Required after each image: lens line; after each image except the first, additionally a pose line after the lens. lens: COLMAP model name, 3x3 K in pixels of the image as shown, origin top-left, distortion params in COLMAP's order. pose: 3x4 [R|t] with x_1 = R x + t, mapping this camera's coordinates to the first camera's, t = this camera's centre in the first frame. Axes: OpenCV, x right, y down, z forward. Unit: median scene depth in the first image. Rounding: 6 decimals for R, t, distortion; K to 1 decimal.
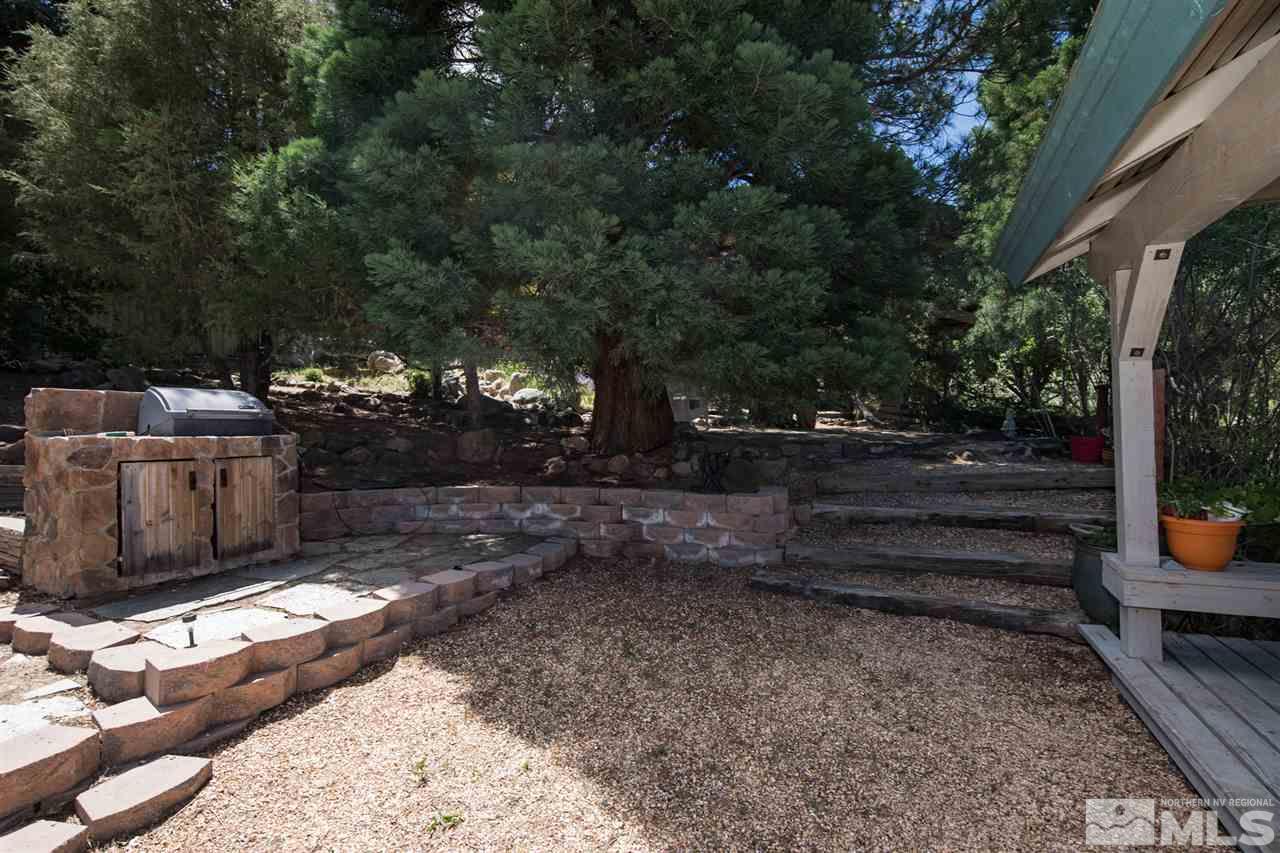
lens RADIAL K [[617.6, 0, 640.0], [0, 617.6, 426.5], [0, 0, 1]] dist [0.001181, -0.000483]
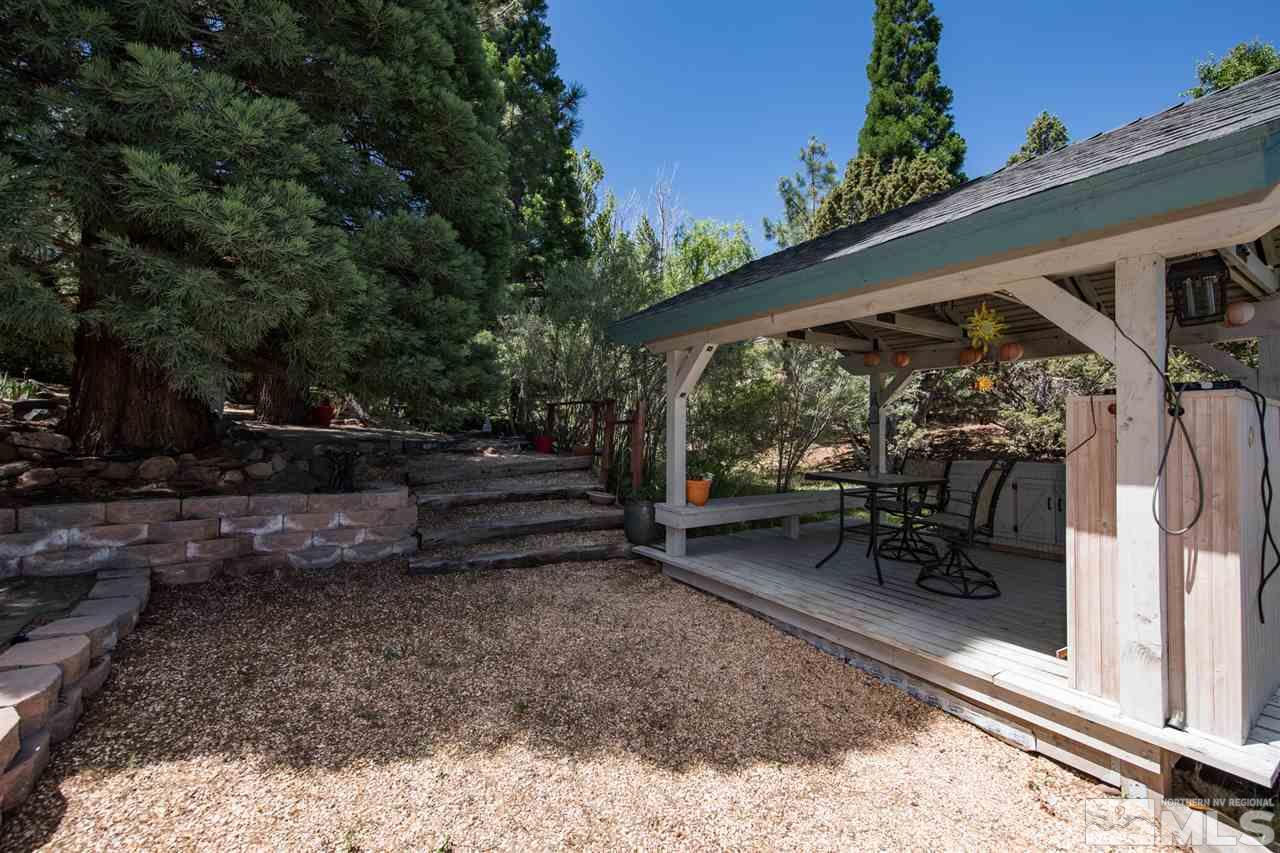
lens RADIAL K [[532.7, 0, 640.0], [0, 532.7, 426.5], [0, 0, 1]] dist [-0.014644, -0.000558]
pose [[0.519015, 0.018774, 0.854559, -0.435731], [-0.024066, 0.999683, -0.007345, -0.005178], [-0.854426, -0.016754, 0.519303, 0.171860]]
